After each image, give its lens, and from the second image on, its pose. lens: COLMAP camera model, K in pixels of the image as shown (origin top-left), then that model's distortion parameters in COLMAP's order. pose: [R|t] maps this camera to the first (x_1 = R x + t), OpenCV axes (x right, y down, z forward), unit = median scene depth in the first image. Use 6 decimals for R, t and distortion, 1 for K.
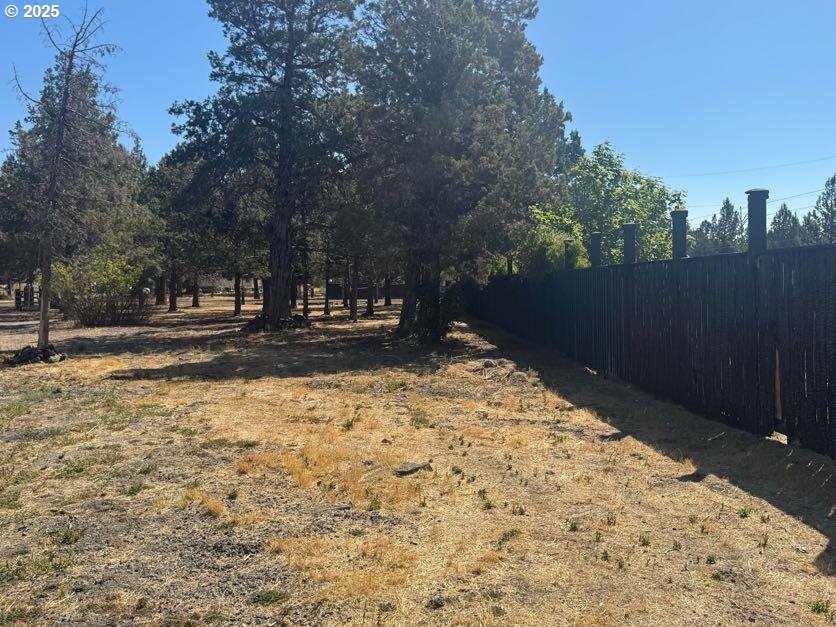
lens RADIAL K [[567.5, 0, 418.0], [0, 567.5, 313.5], [0, 0, 1]] dist [-0.032640, -0.005391]
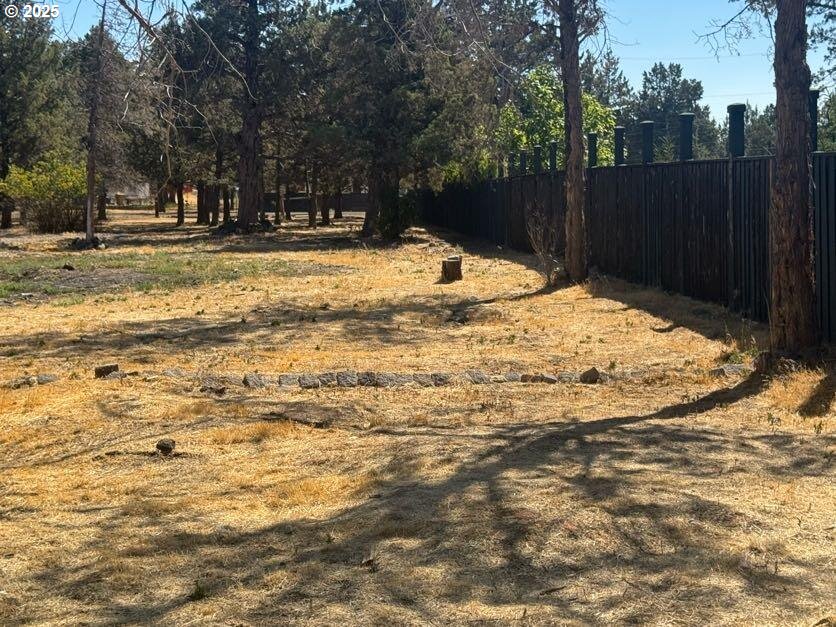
lens RADIAL K [[1247.8, 0, 418.0], [0, 1247.8, 313.5], [0, 0, 1]] dist [-0.005257, -0.028901]
pose [[0.998847, -0.003640, 0.047874, -0.045903], [0.001727, 0.999201, 0.039941, 0.097640], [-0.047981, -0.039813, 0.998055, -1.554015]]
